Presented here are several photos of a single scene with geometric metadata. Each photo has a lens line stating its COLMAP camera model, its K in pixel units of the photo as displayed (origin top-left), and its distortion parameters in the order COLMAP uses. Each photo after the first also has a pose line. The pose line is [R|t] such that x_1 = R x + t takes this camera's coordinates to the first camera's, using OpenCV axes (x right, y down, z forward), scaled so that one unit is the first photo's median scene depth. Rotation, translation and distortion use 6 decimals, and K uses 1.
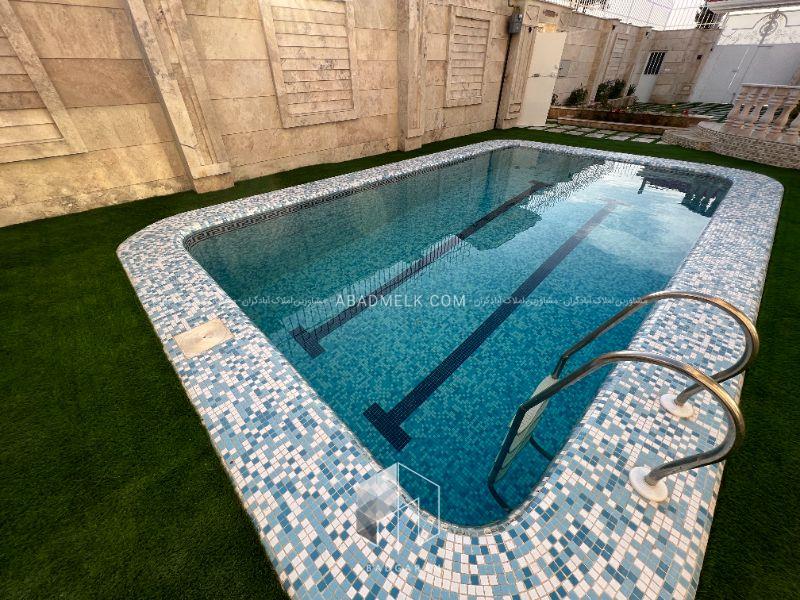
lens RADIAL K [[319.9, 0, 402.4], [0, 319.9, 301.5], [0, 0, 1]] dist [-0.001935, 0.000029]
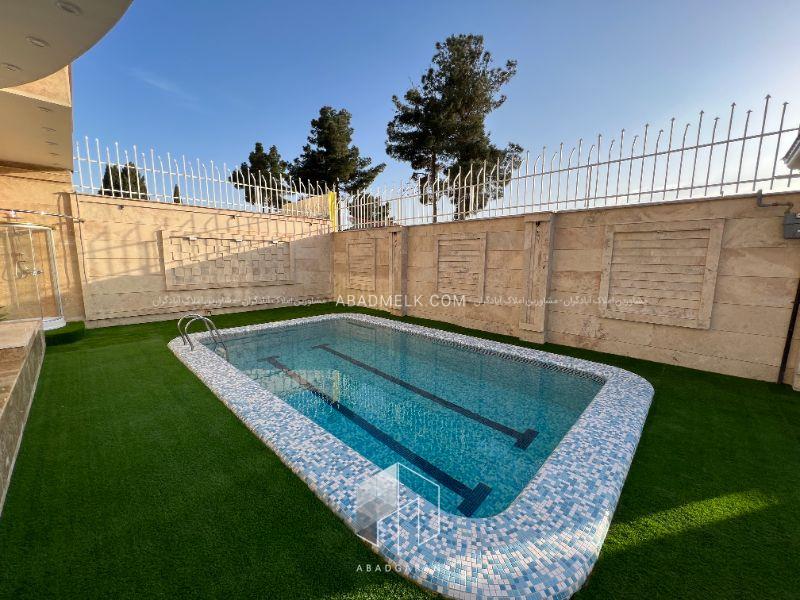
lens RADIAL K [[319.9, 0, 403.3], [0, 319.9, 303.0], [0, 0, 1]] dist [-0.001935, 0.000029]
pose [[0.022413, 0.144233, -0.989290, 3.388704], [-0.595895, 0.796479, 0.102622, -1.465994], [0.802750, 0.587212, 0.103799, 1.691385]]
